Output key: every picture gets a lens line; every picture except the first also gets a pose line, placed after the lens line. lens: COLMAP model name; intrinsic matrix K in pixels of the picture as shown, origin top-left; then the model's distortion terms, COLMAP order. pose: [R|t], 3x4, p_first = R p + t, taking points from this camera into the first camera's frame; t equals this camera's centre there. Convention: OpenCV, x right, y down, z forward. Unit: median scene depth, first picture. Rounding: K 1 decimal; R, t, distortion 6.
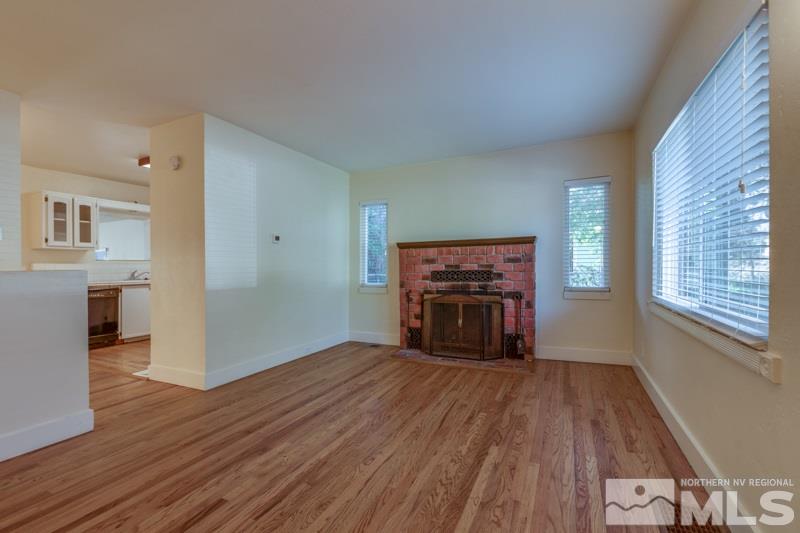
lens RADIAL K [[348.8, 0, 402.1], [0, 348.8, 268.5], [0, 0, 1]] dist [0.000530, -0.000273]
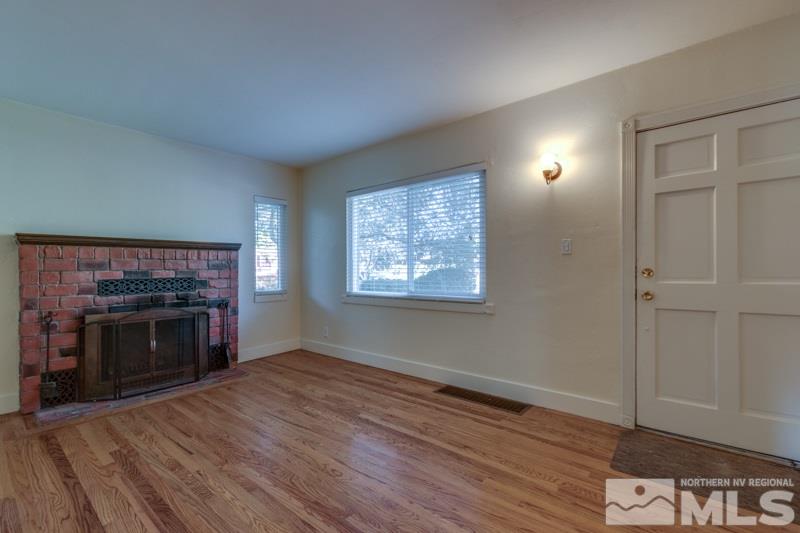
lens RADIAL K [[348.8, 0, 402.1], [0, 348.8, 268.5], [0, 0, 1]] dist [0.000530, -0.000273]
pose [[0.249044, 0.011536, 0.968423, -0.485275], [0.011032, 0.999830, -0.014747, 0.000701], [-0.968429, 0.014356, 0.248874, 0.278653]]
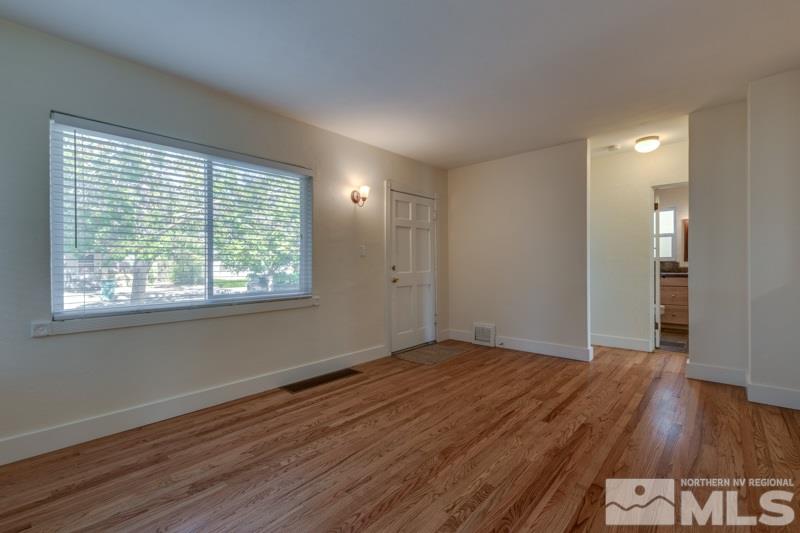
lens RADIAL K [[355.4, 0, 400.0], [0, 355.4, 266.5], [0, 0, 1]] dist [0.000006, -0.000123]
pose [[-0.956384, 0.023224, 0.291186, -0.155247], [0.025562, 0.999664, 0.004229, -0.003811], [-0.290990, 0.011488, -0.956657, 1.066714]]
